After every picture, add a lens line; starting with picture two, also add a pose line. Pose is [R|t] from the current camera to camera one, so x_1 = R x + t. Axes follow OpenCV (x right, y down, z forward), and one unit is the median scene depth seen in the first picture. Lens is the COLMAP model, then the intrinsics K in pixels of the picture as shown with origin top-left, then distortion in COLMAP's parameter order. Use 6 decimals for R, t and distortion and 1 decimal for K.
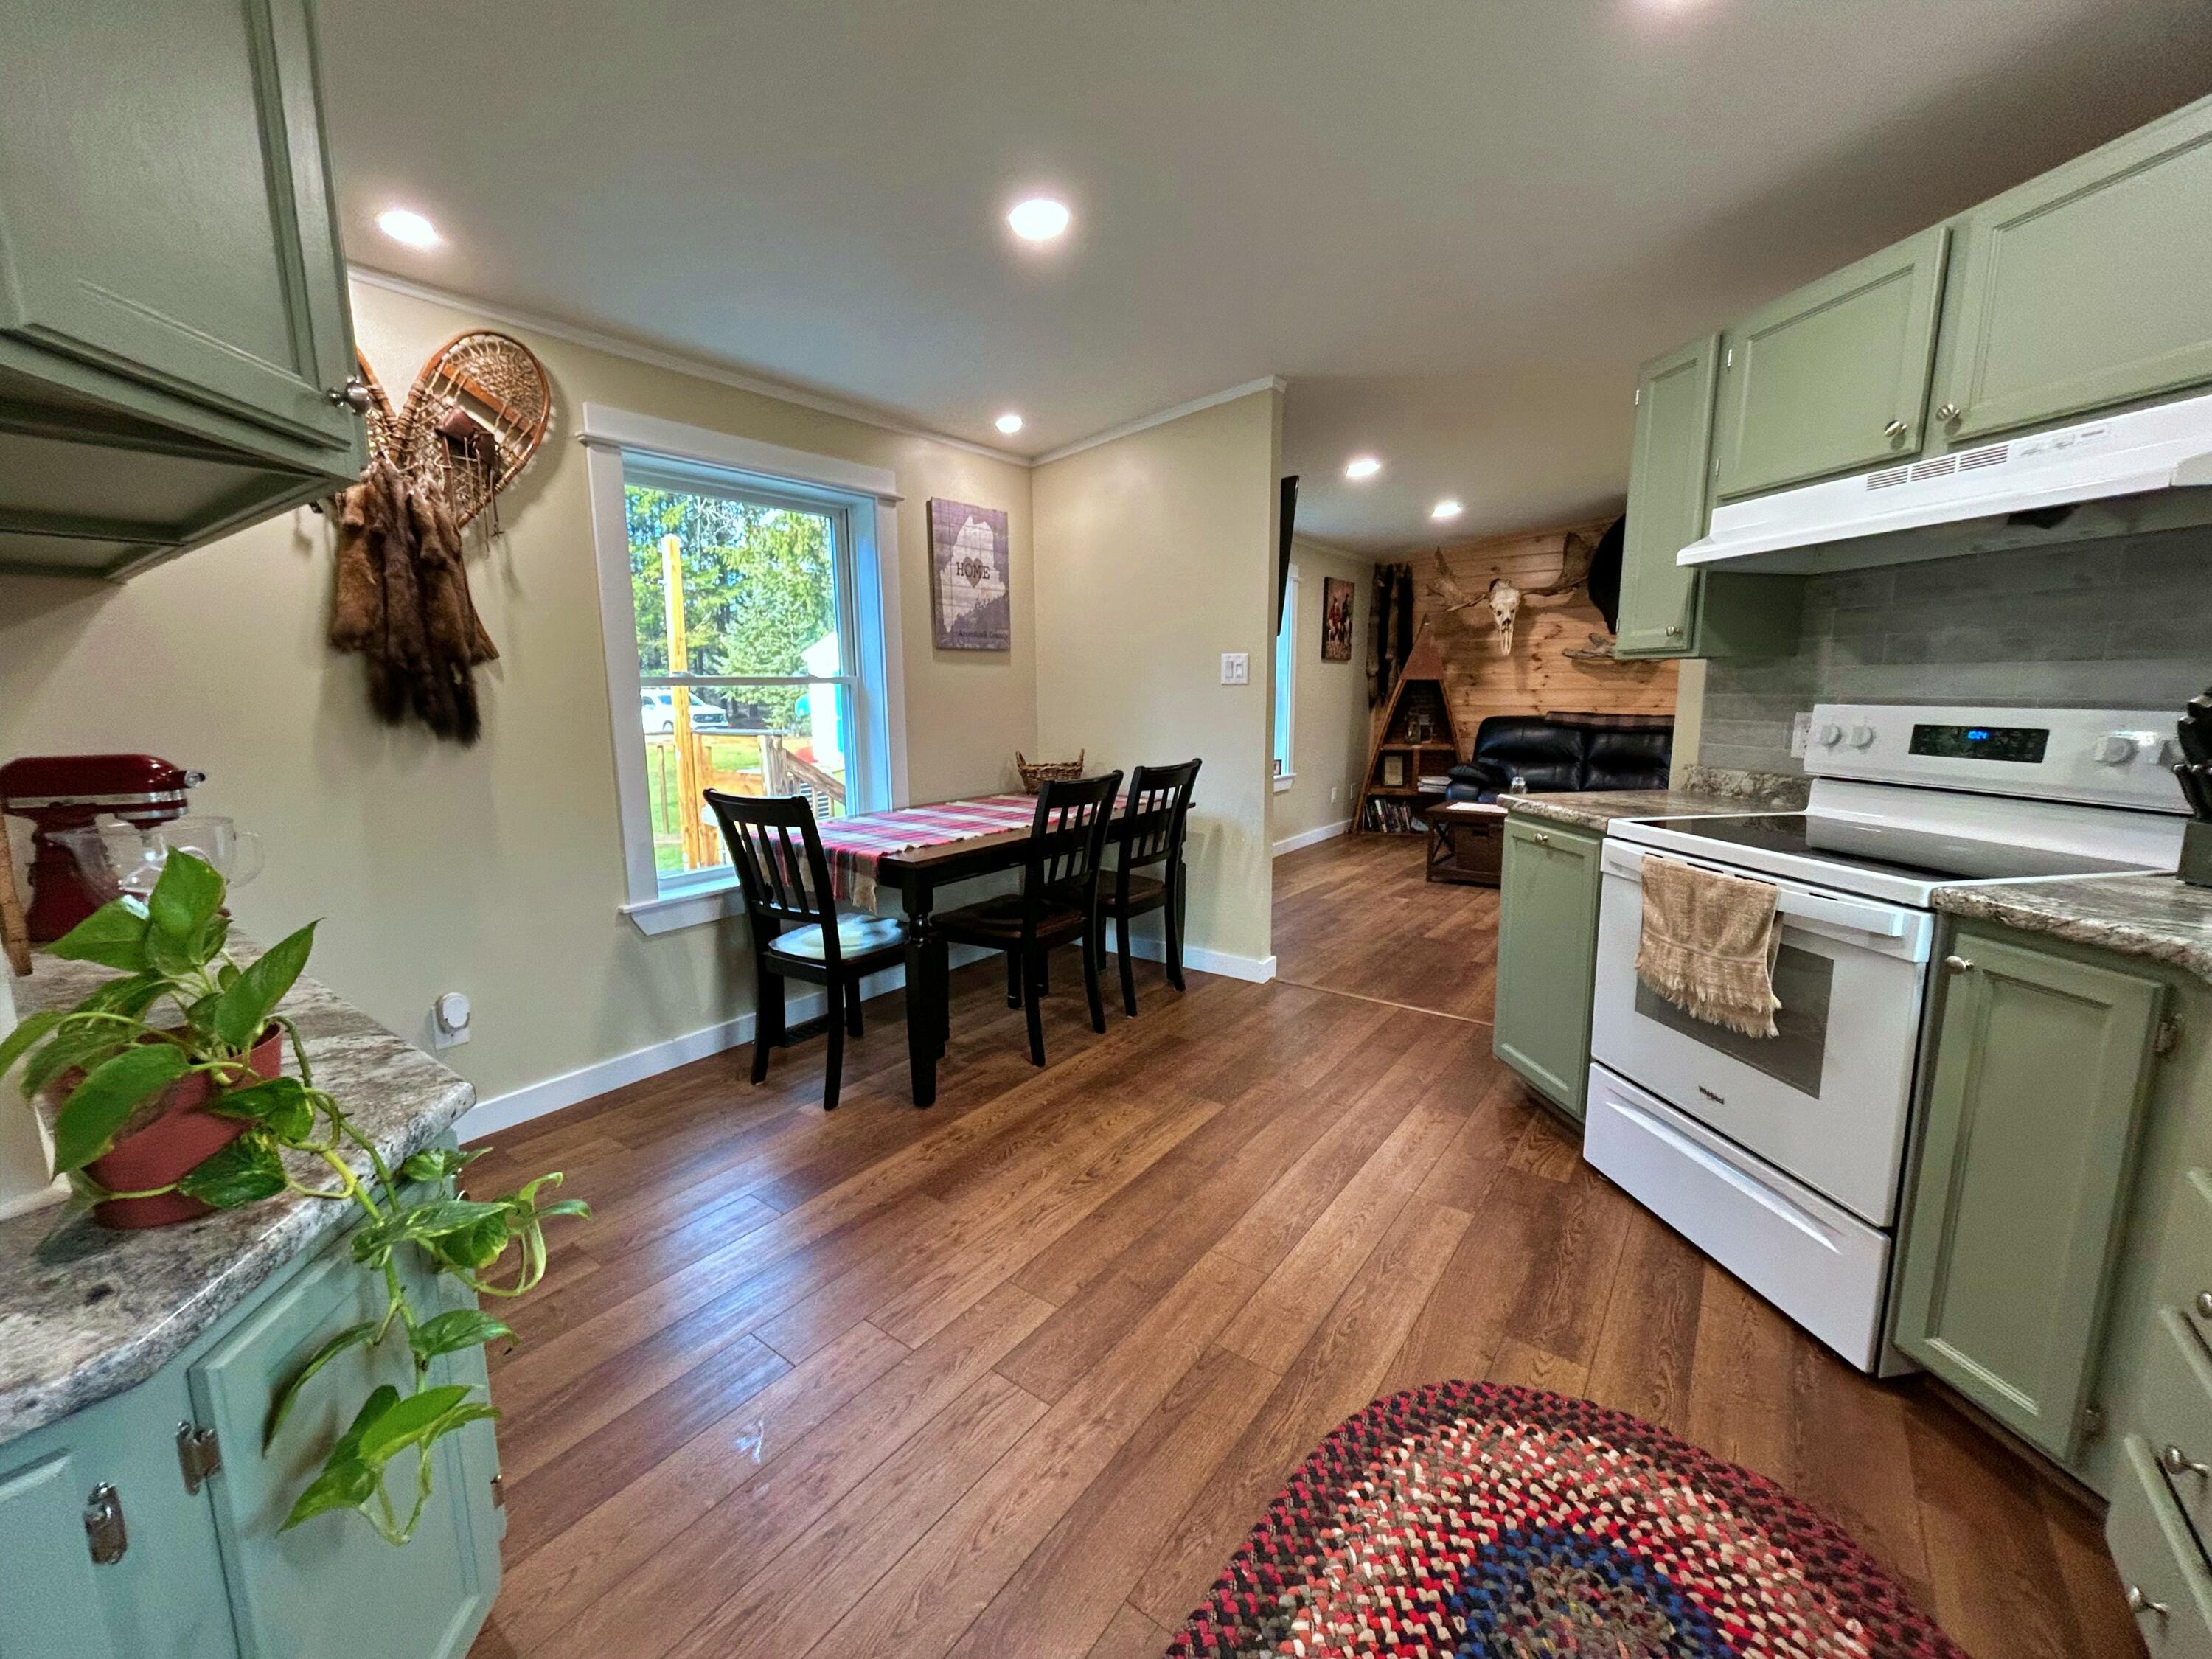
lens RADIAL K [[895.8, 0, 1093.8], [0, 895.8, 838.4], [0, 0, 1]] dist [0.000758, 0.000408]
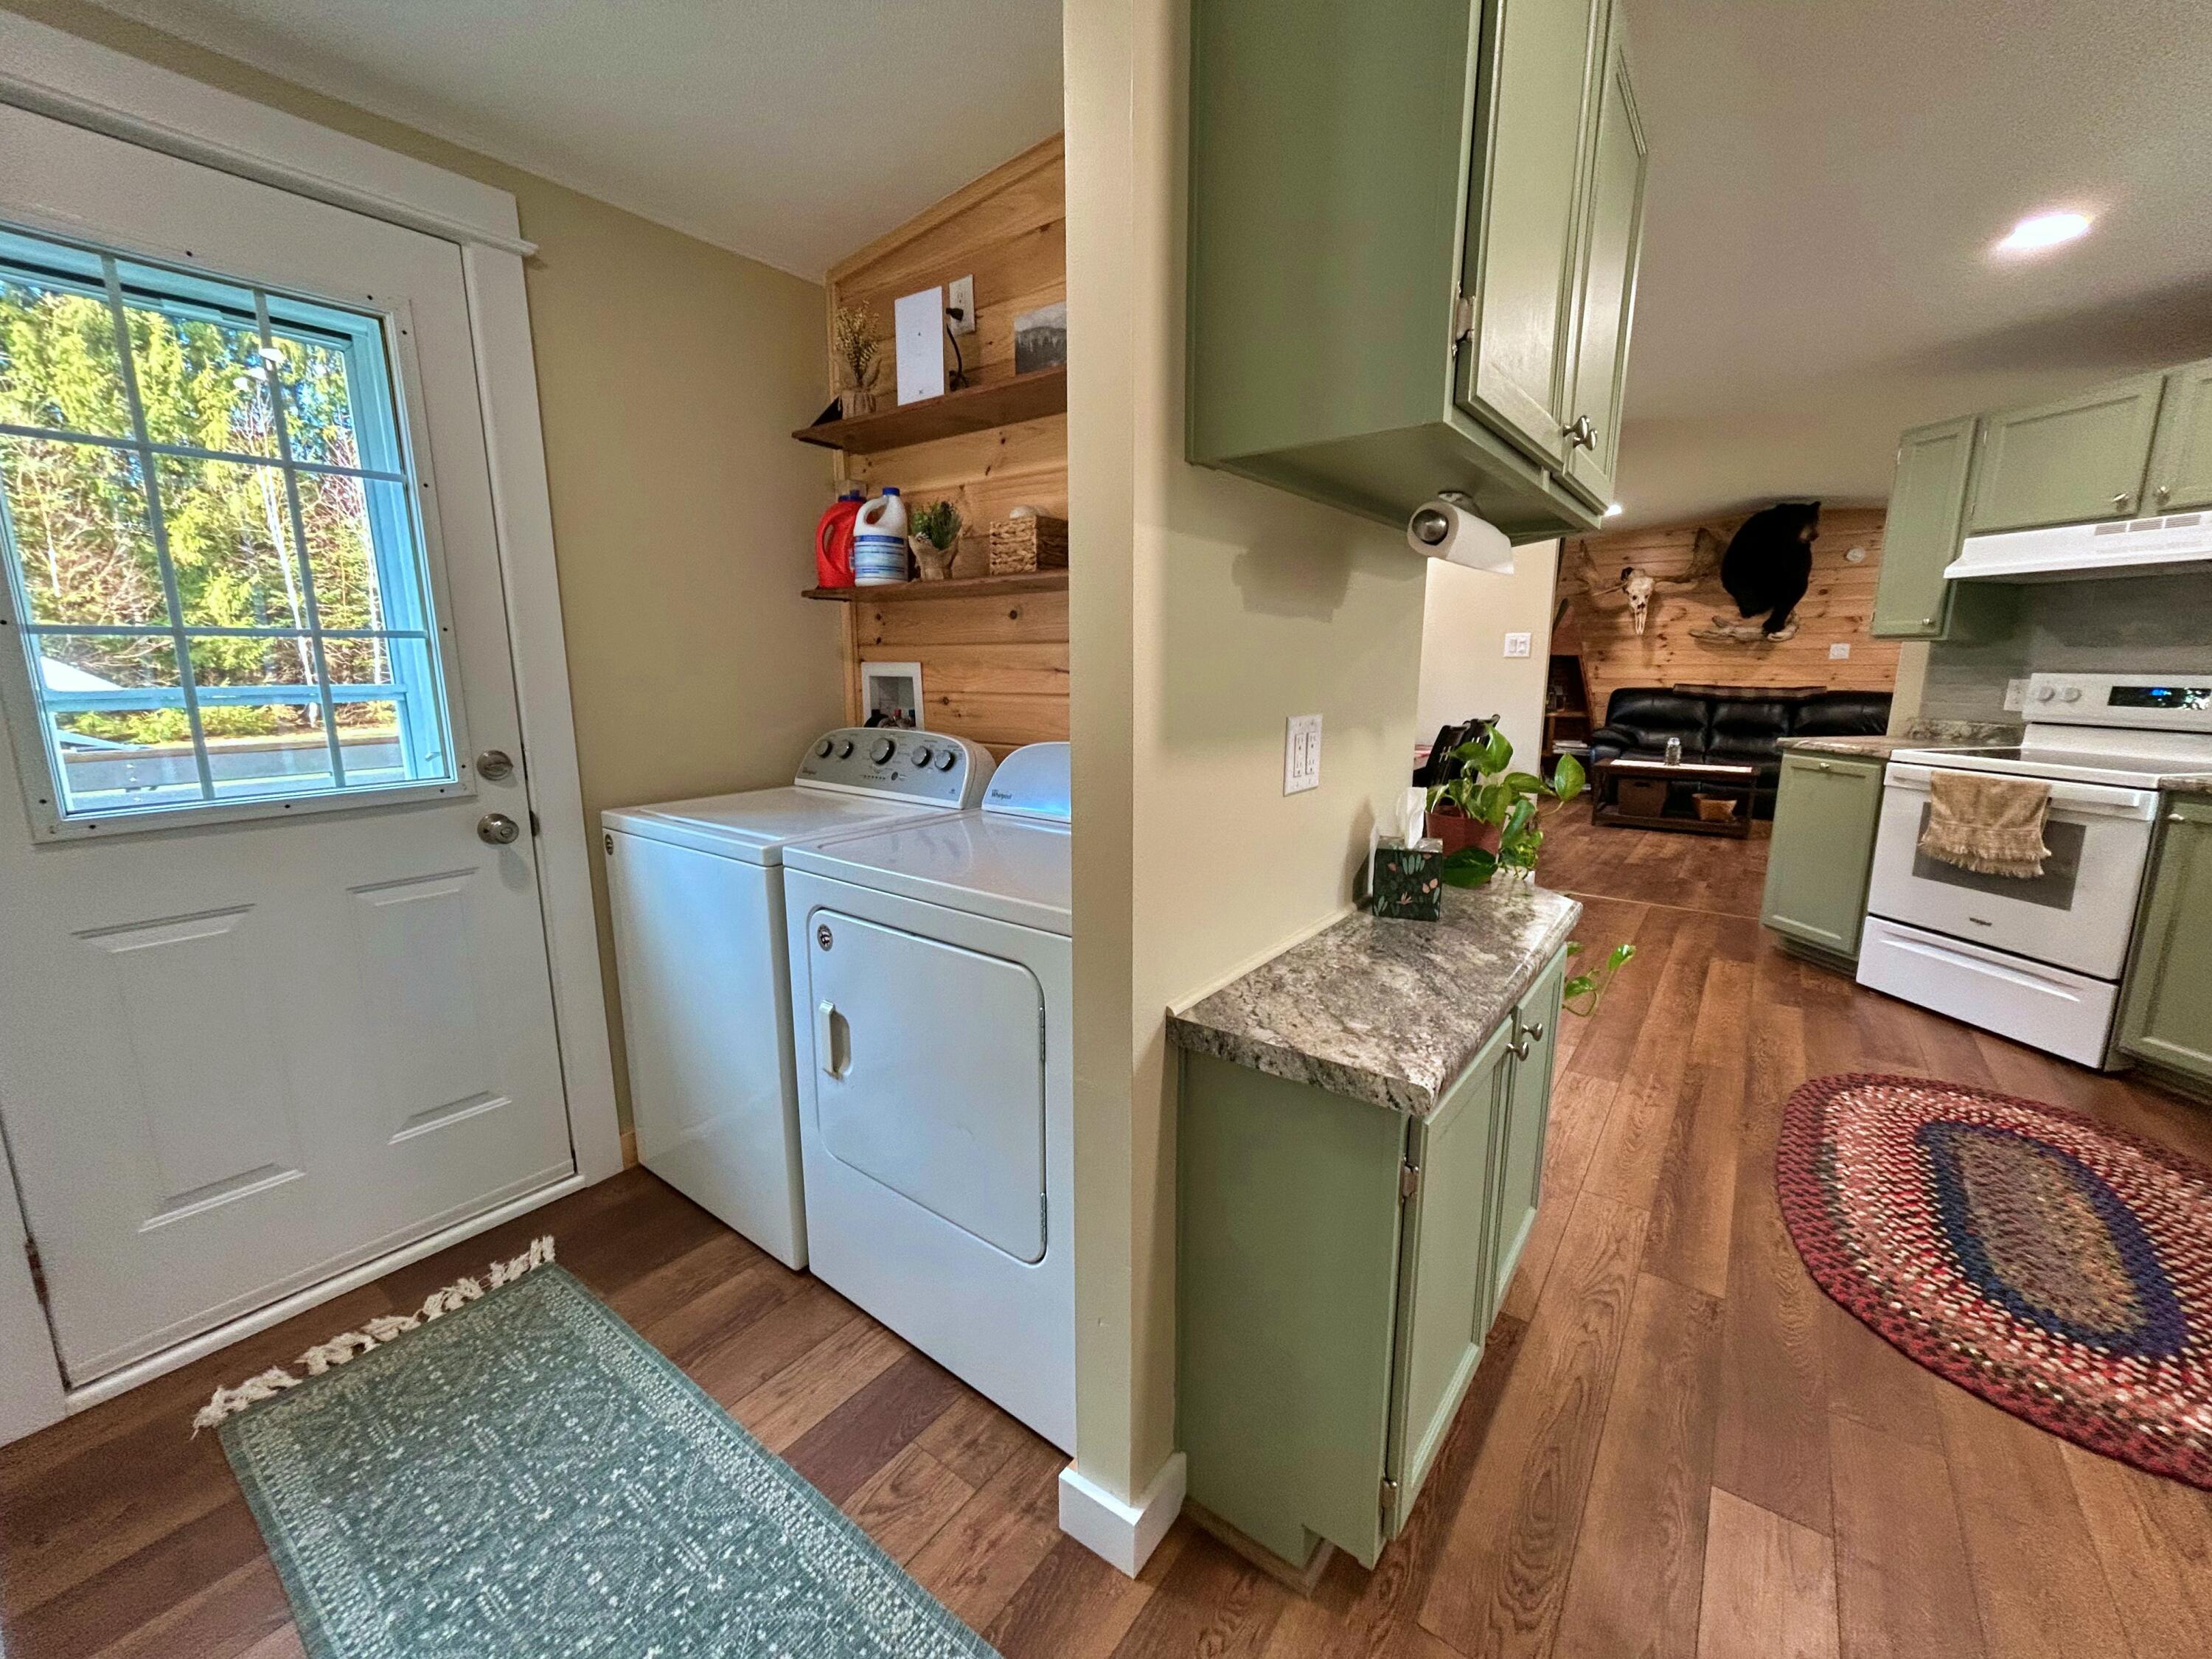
lens RADIAL K [[895.8, 0, 1096.2], [0, 895.8, 838.2], [0, 0, 1]] dist [0.000758, 0.000408]
pose [[0.999967, 0.006740, 0.004642, -0.768900], [-0.006869, 0.999573, 0.028402, 0.093654], [-0.004449, -0.028433, 0.999586, -0.498032]]
